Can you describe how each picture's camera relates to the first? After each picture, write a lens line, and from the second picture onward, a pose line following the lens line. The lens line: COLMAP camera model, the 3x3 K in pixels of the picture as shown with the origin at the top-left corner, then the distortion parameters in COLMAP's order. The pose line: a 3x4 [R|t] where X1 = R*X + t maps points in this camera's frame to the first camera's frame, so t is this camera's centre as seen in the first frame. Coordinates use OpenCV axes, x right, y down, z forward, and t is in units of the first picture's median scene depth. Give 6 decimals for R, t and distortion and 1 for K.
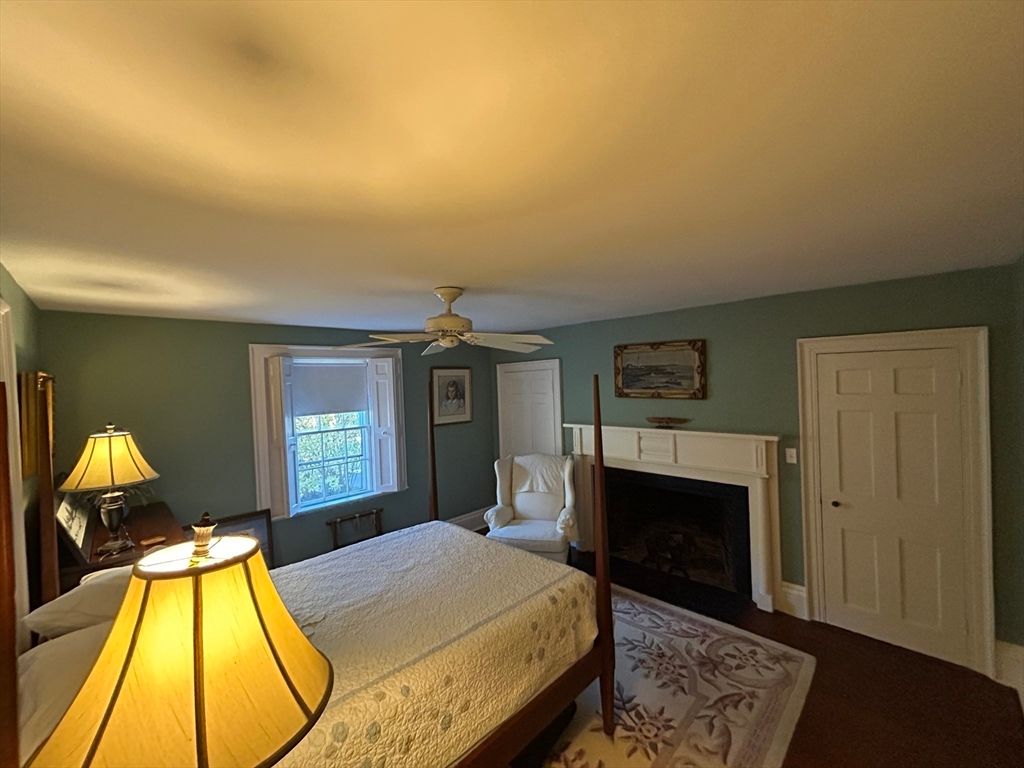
lens RADIAL K [[412.7, 0, 510.7], [0, 412.7, 387.2], [0, 0, 1]] dist [0.001212, 0.000498]
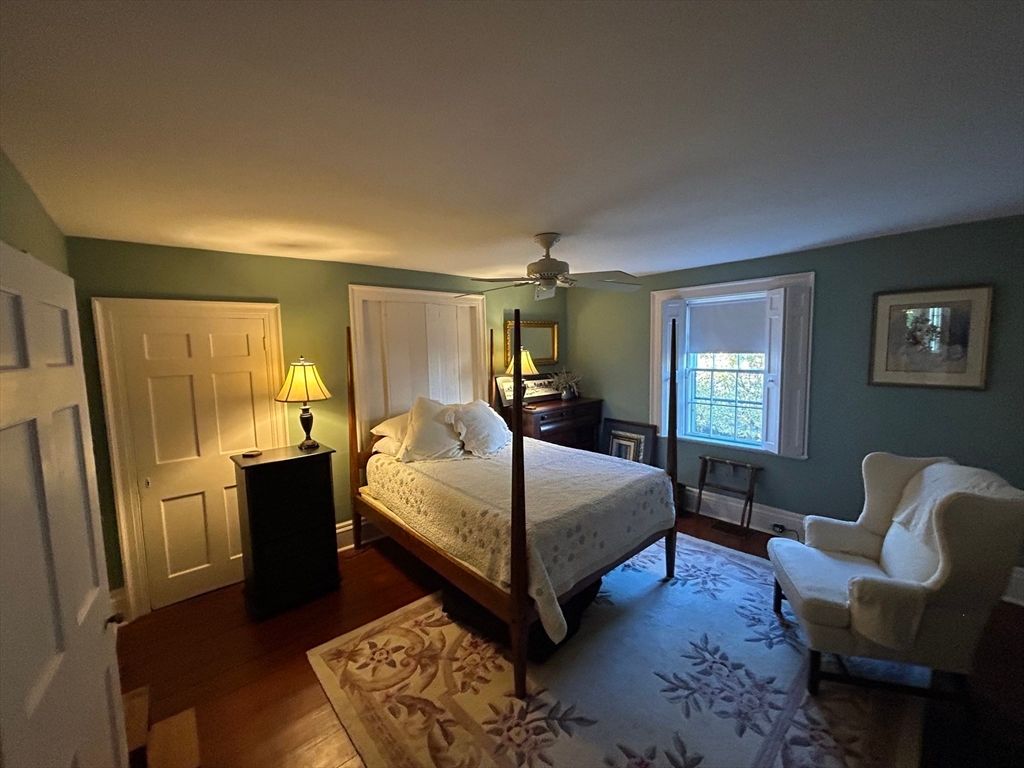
lens RADIAL K [[412.7, 0, 509.7], [0, 412.7, 380.9], [0, 0, 1]] dist [0.001212, 0.000498]
pose [[-0.052028, 0.127462, -0.990478, 1.057027], [0.009553, 0.991839, 0.127136, 0.001113], [0.998600, -0.002847, -0.052822, 1.002946]]
